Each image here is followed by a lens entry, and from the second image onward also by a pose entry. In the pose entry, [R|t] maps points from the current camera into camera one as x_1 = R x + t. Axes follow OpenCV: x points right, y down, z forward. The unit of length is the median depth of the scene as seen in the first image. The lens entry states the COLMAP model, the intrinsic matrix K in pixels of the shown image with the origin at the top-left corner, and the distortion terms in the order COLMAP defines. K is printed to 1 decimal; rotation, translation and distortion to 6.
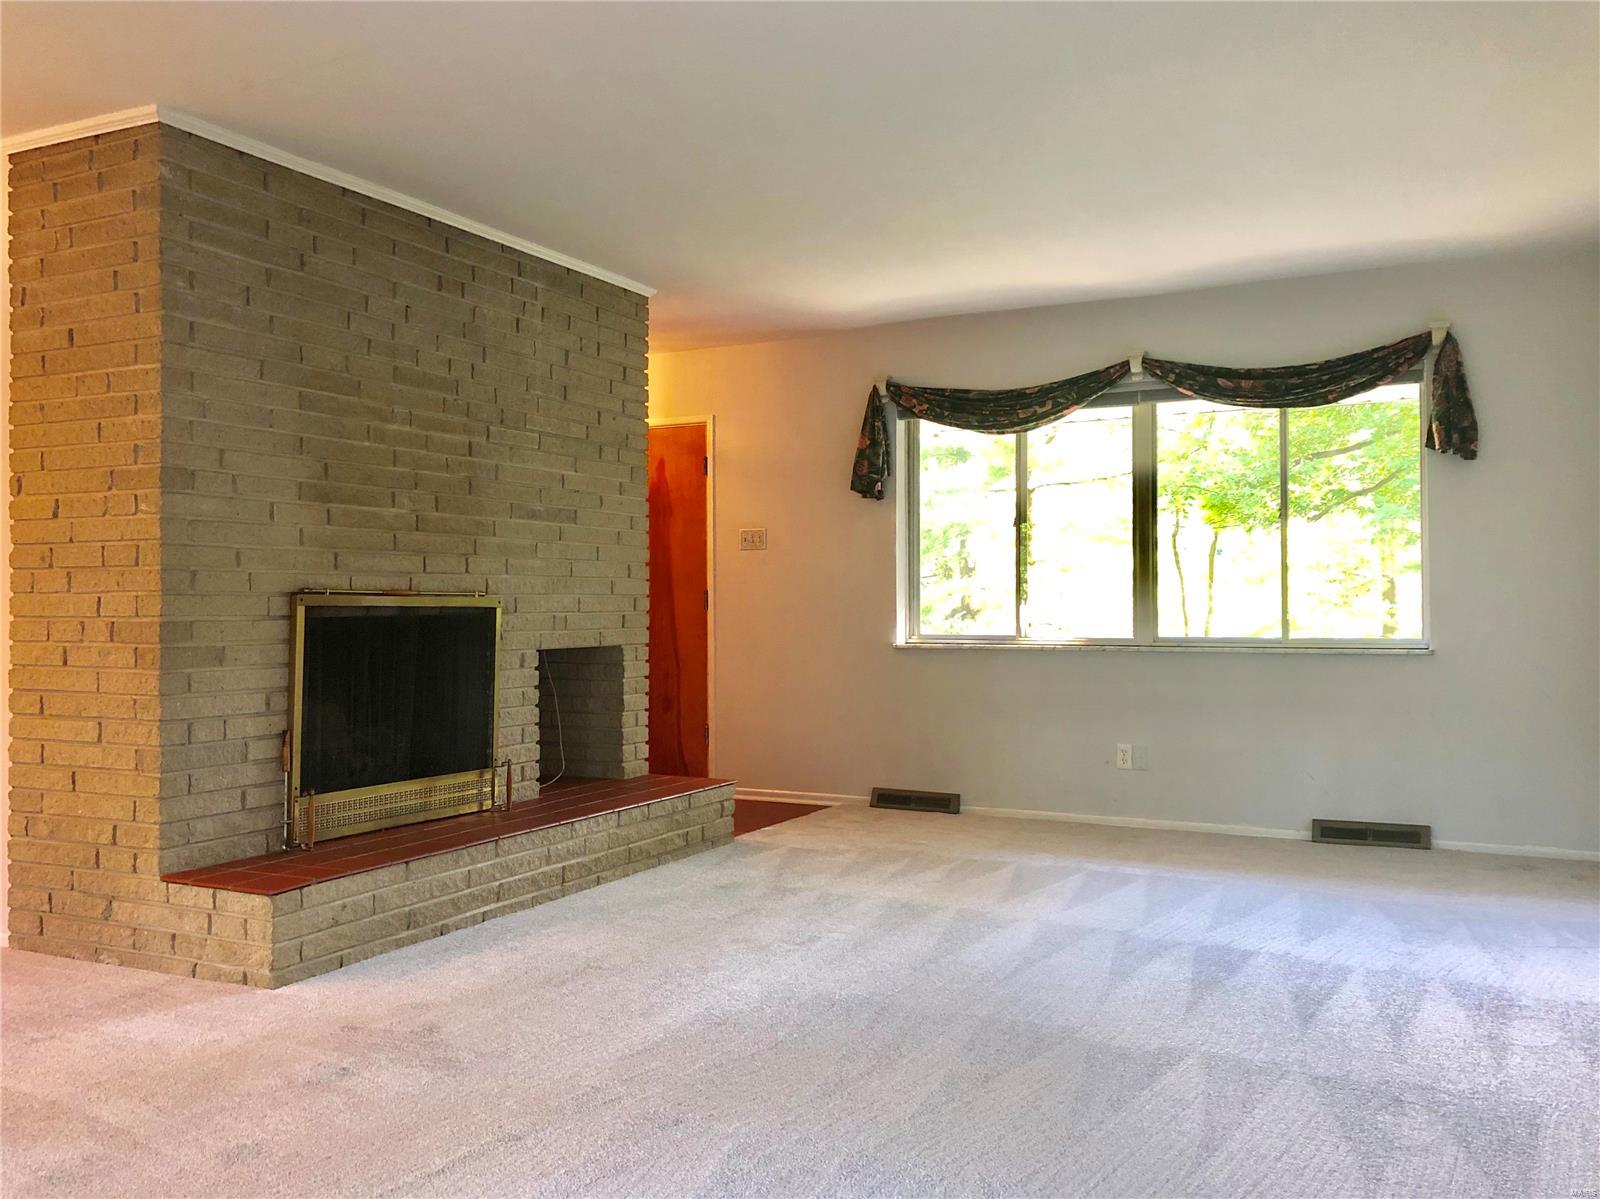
lens RADIAL K [[1350.3, 0, 803.2], [0, 1350.3, 599.7], [0, 0, 1]] dist [0.037080, -0.025704]
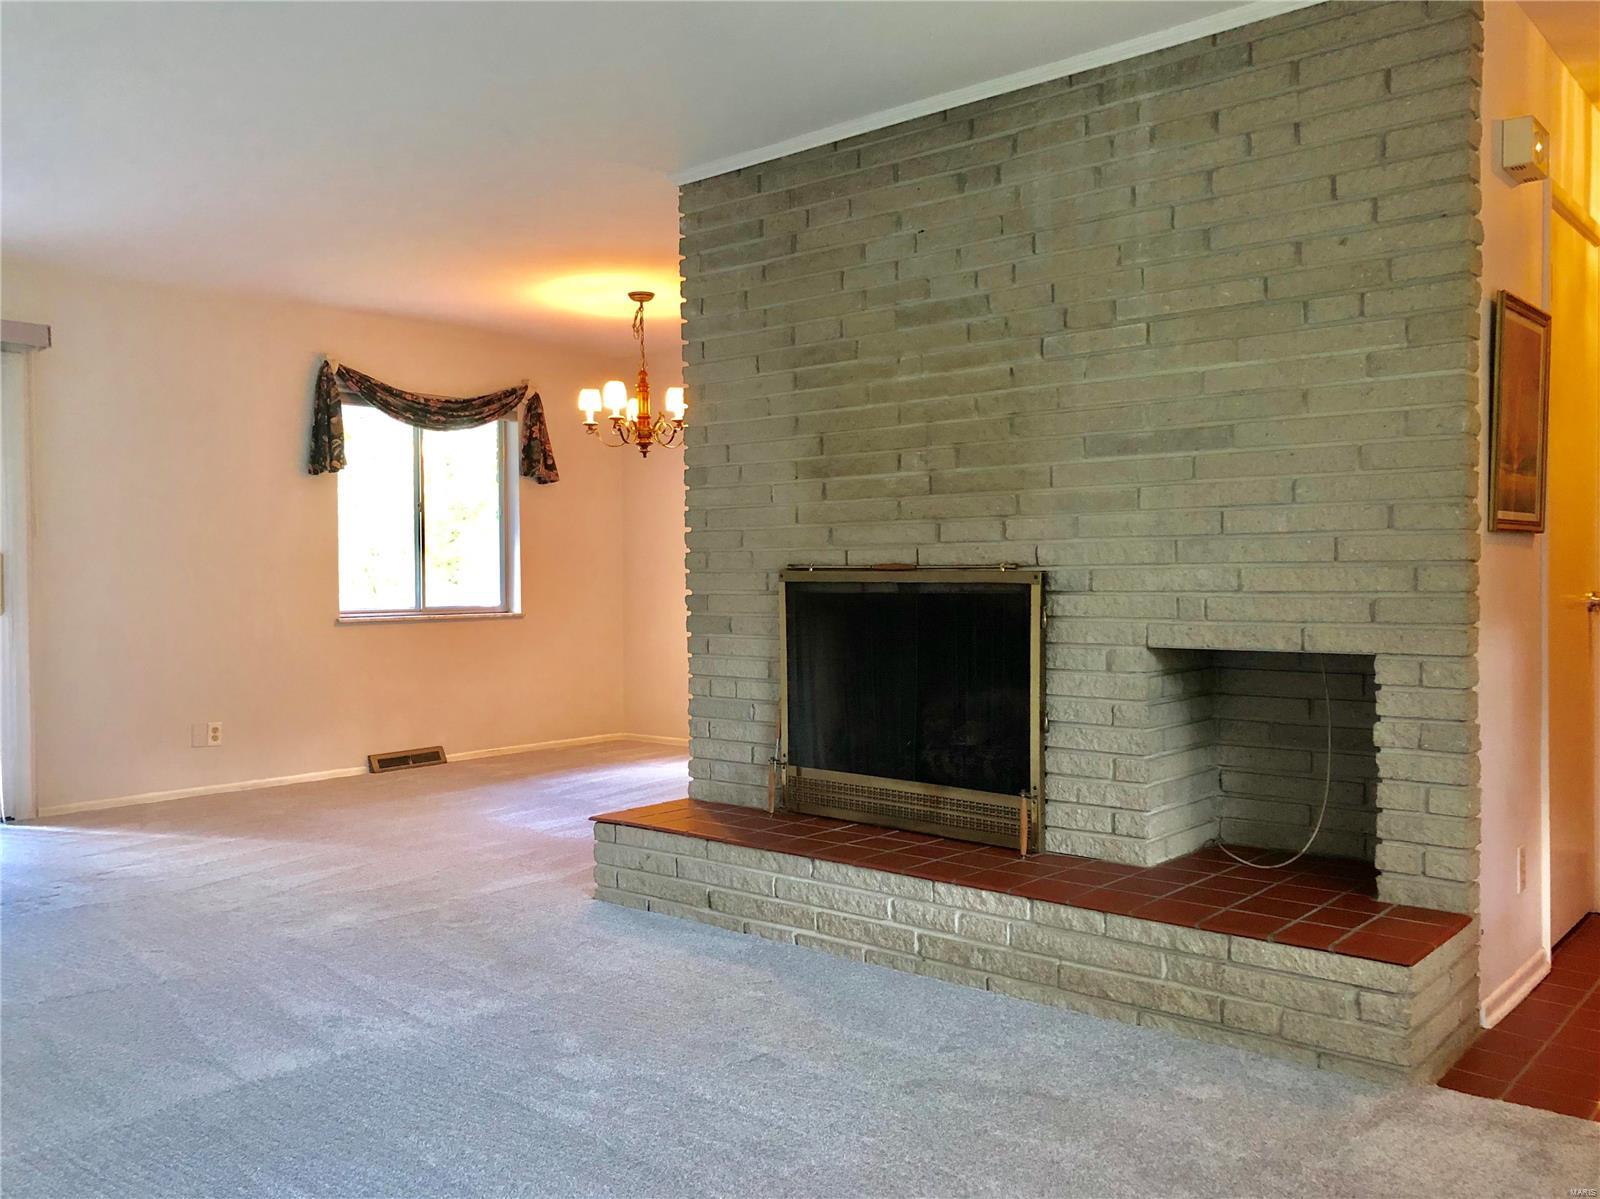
lens RADIAL K [[1350.3, 0, 810.1], [0, 1350.3, 607.0], [0, 0, 1]] dist [0.037080, -0.025704]
pose [[-0.241938, 0.033910, -0.969699, 0.667451], [0.014895, 0.999401, 0.031233, -0.008602], [0.970177, -0.006888, -0.242299, 1.351389]]
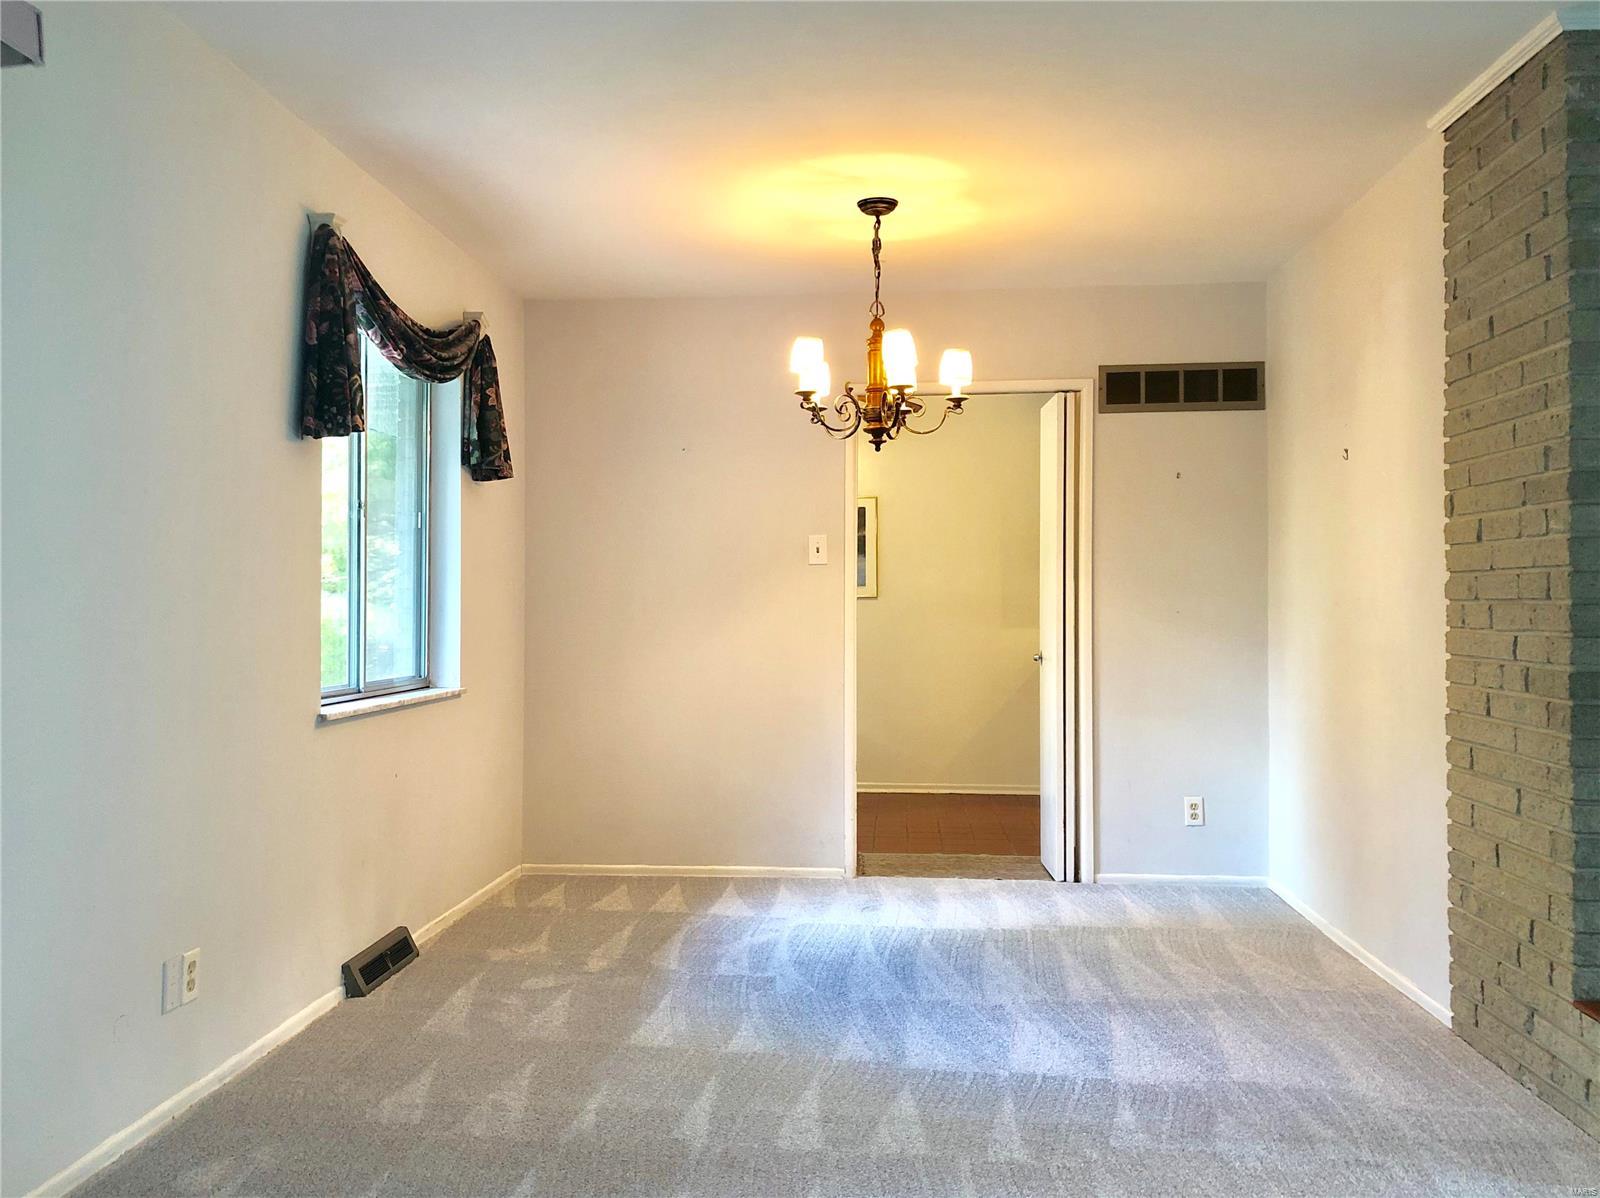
lens RADIAL K [[1350.3, 0, 796.1], [0, 1350.3, 587.4], [0, 0, 1]] dist [0.037080, -0.025704]
pose [[0.360932, -0.006026, -0.932573, 0.088708], [0.003943, 0.999980, -0.004936, -0.028202], [0.932584, -0.001895, 0.360949, 0.288488]]
